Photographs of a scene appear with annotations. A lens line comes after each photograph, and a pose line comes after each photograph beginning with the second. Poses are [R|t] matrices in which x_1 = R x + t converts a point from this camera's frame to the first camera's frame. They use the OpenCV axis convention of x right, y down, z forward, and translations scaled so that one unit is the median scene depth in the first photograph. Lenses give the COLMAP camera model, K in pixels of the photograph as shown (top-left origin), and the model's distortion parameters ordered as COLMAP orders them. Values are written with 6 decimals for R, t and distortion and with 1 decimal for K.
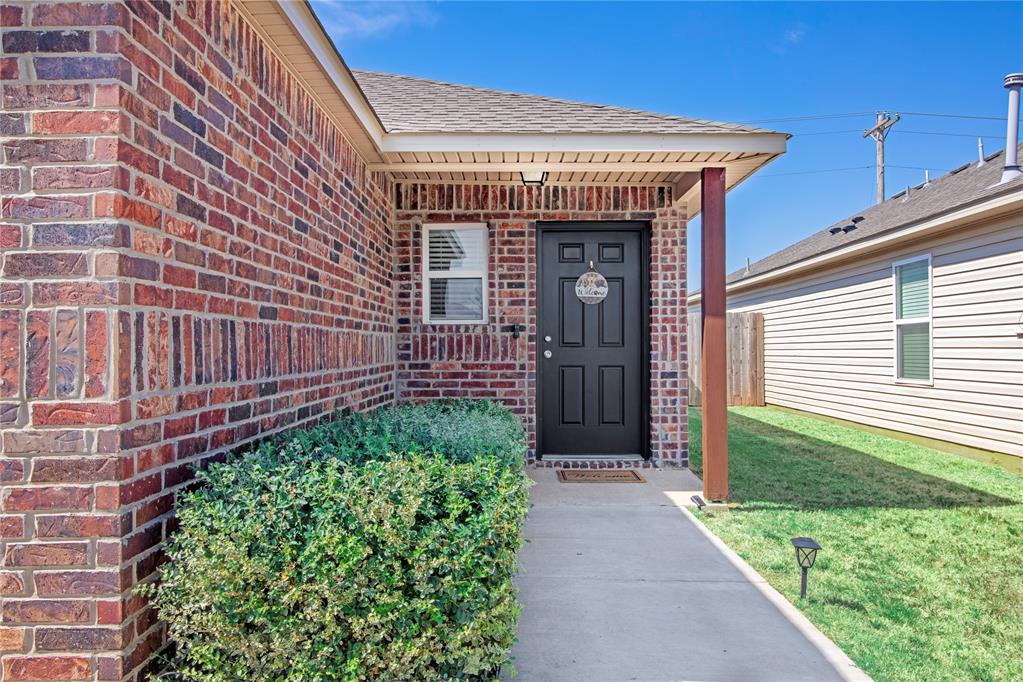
lens RADIAL K [[744.1, 0, 511.5], [0, 744.1, 341.0], [0, 0, 1]] dist [0.000327, 0.000122]
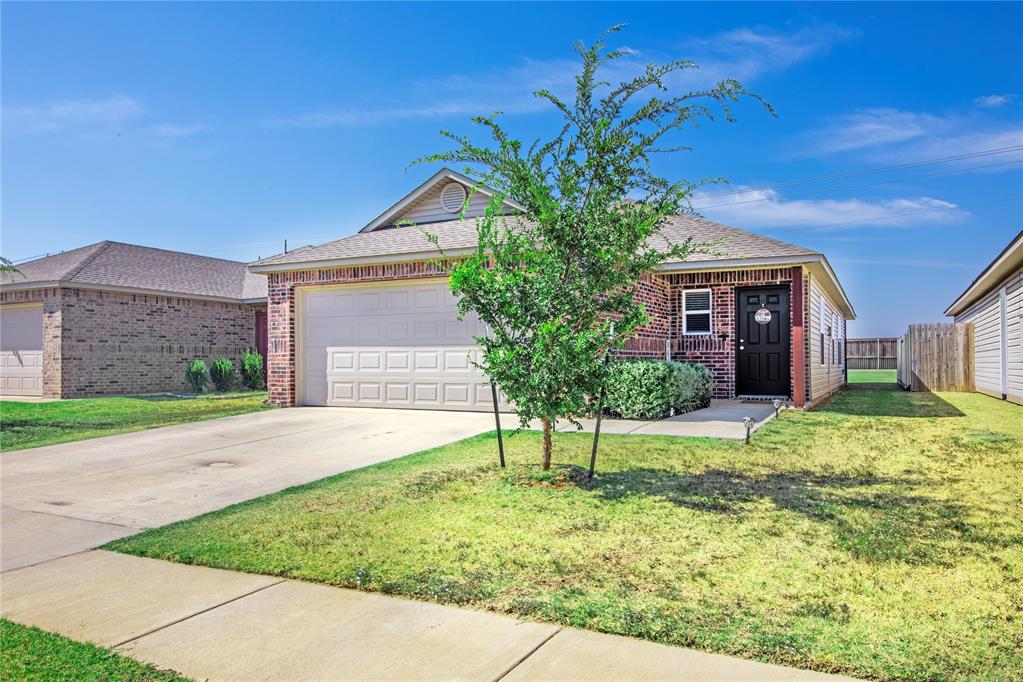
lens RADIAL K [[744.1, 0, 511.5], [0, 744.1, 341.0], [0, 0, 1]] dist [0.000327, 0.000122]
pose [[0.894091, -0.013490, -0.447683, 0.425872], [0.005116, 0.999789, -0.019909, 0.037905], [0.447857, 0.015510, 0.893971, -1.242724]]
